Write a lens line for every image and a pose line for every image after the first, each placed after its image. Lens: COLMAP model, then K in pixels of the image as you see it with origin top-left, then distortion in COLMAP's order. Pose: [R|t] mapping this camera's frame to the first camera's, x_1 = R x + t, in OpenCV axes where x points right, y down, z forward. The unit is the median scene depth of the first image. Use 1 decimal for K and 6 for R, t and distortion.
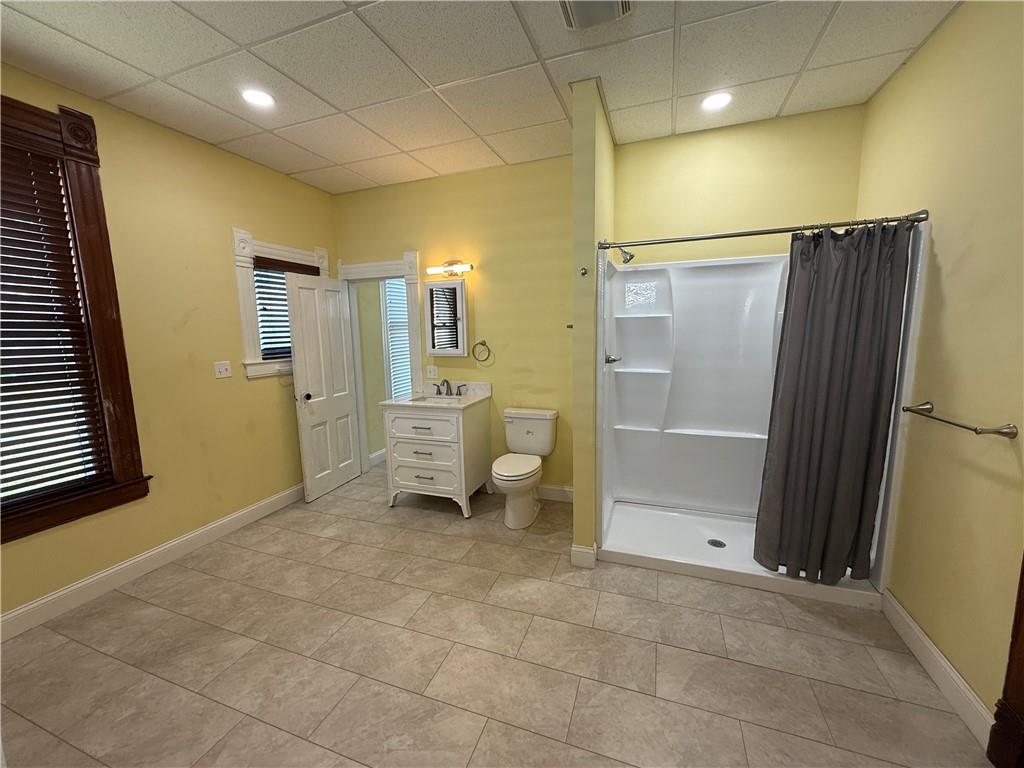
lens RADIAL K [[407.4, 0, 510.6], [0, 407.4, 388.2], [0, 0, 1]] dist [-0.002169, 0.000221]
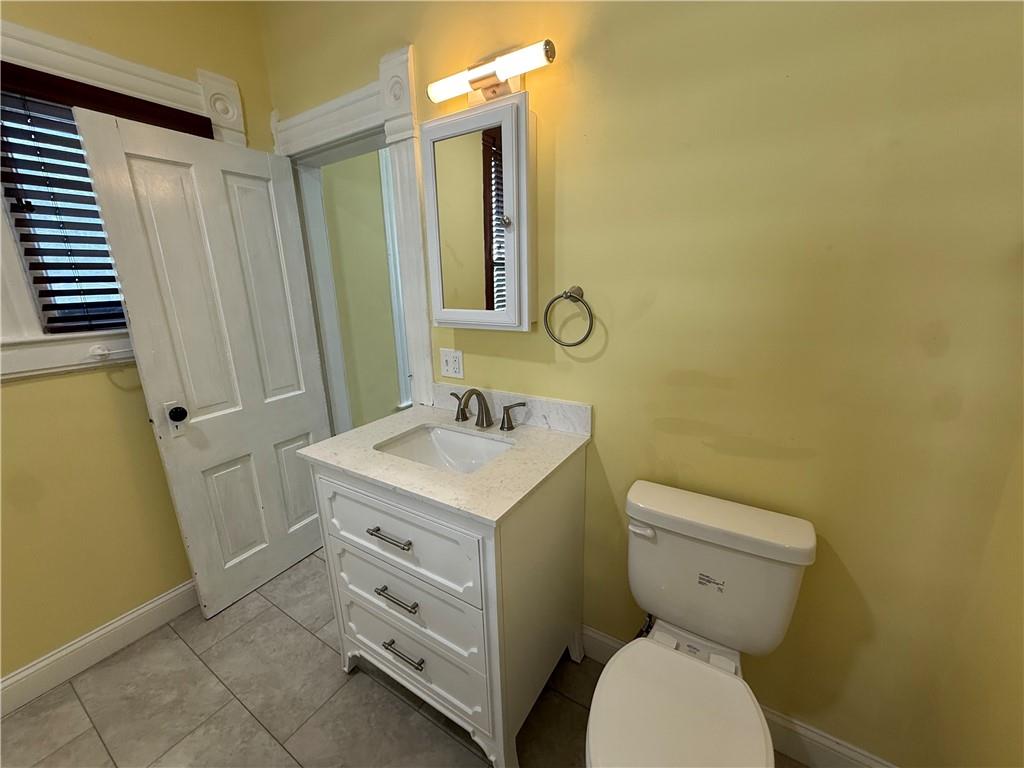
lens RADIAL K [[407.4, 0, 513.3], [0, 407.4, 385.6], [0, 0, 1]] dist [-0.002169, 0.000221]
pose [[0.977739, 0.050501, -0.203656, -0.044301], [-0.026868, 0.992747, 0.117179, -0.073004], [0.208096, -0.109099, 0.972005, 0.642466]]
